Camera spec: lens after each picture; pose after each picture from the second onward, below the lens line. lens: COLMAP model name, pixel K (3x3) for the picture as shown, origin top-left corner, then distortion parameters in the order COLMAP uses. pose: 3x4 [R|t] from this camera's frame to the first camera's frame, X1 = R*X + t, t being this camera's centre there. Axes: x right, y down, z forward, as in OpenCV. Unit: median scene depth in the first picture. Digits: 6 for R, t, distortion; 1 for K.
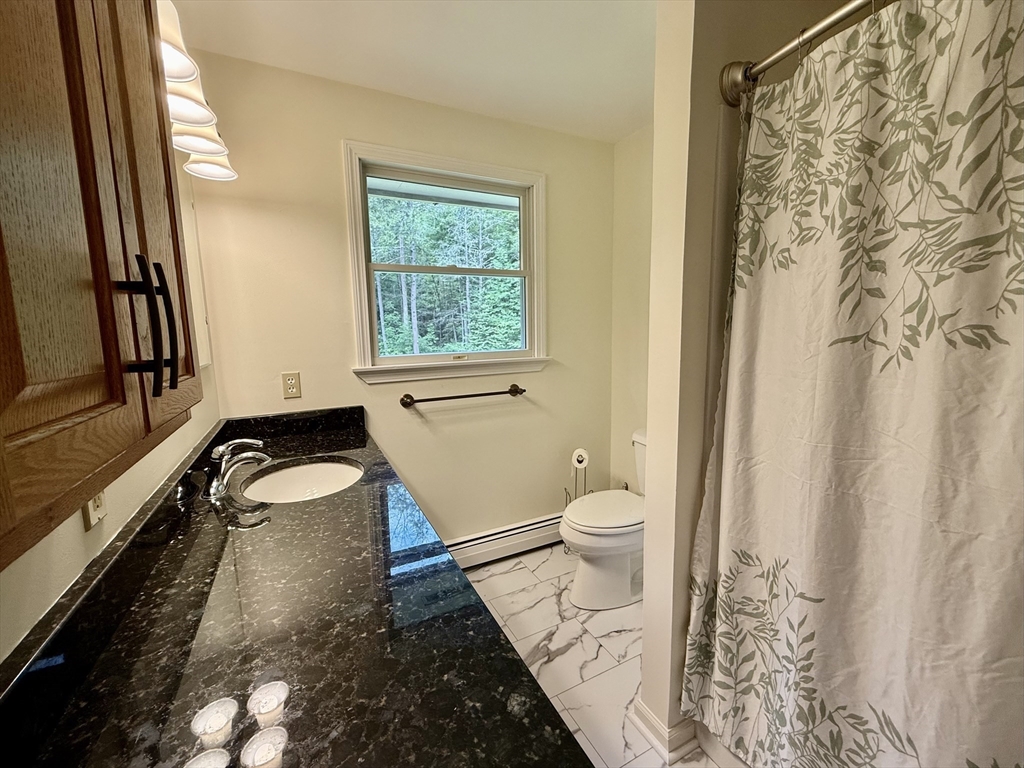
lens RADIAL K [[418.7, 0, 510.7], [0, 418.7, 381.3], [0, 0, 1]] dist [-0.014344, -0.000367]
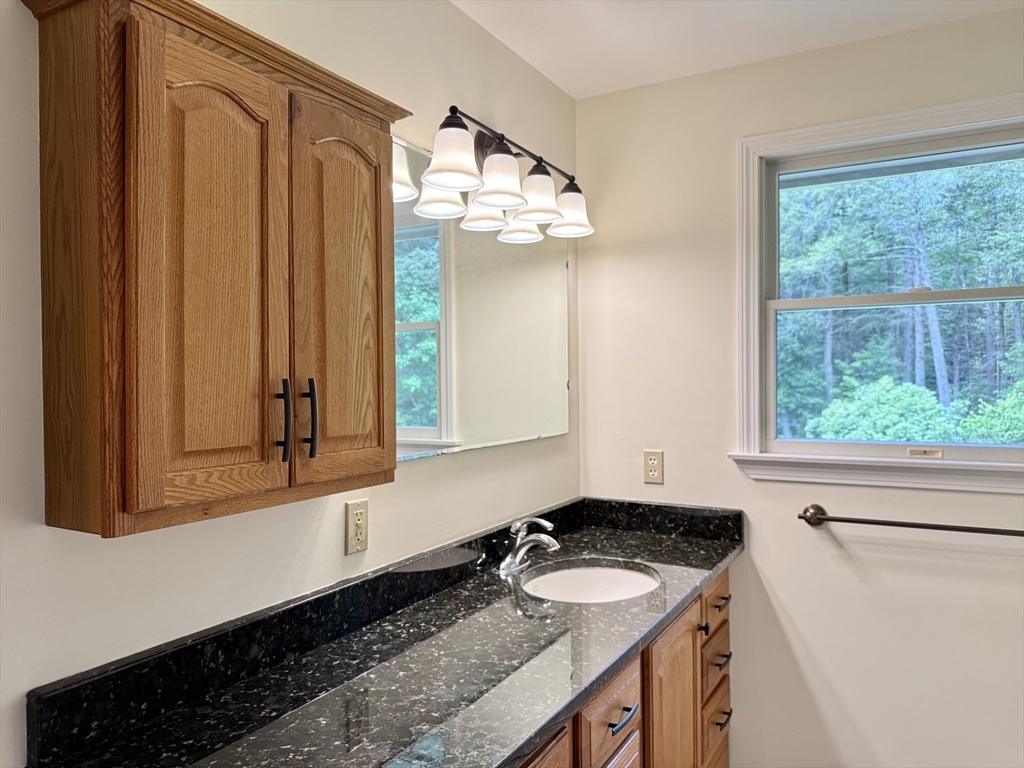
lens RADIAL K [[717.5, 0, 514.3], [0, 717.5, 385.2], [0, 0, 1]] dist [0.007548, -0.005034]
pose [[0.558024, 0.027797, -0.829359, 0.441903], [-0.114469, 0.992463, -0.043756, -0.054206], [0.821892, 0.119353, 0.557000, 0.027722]]
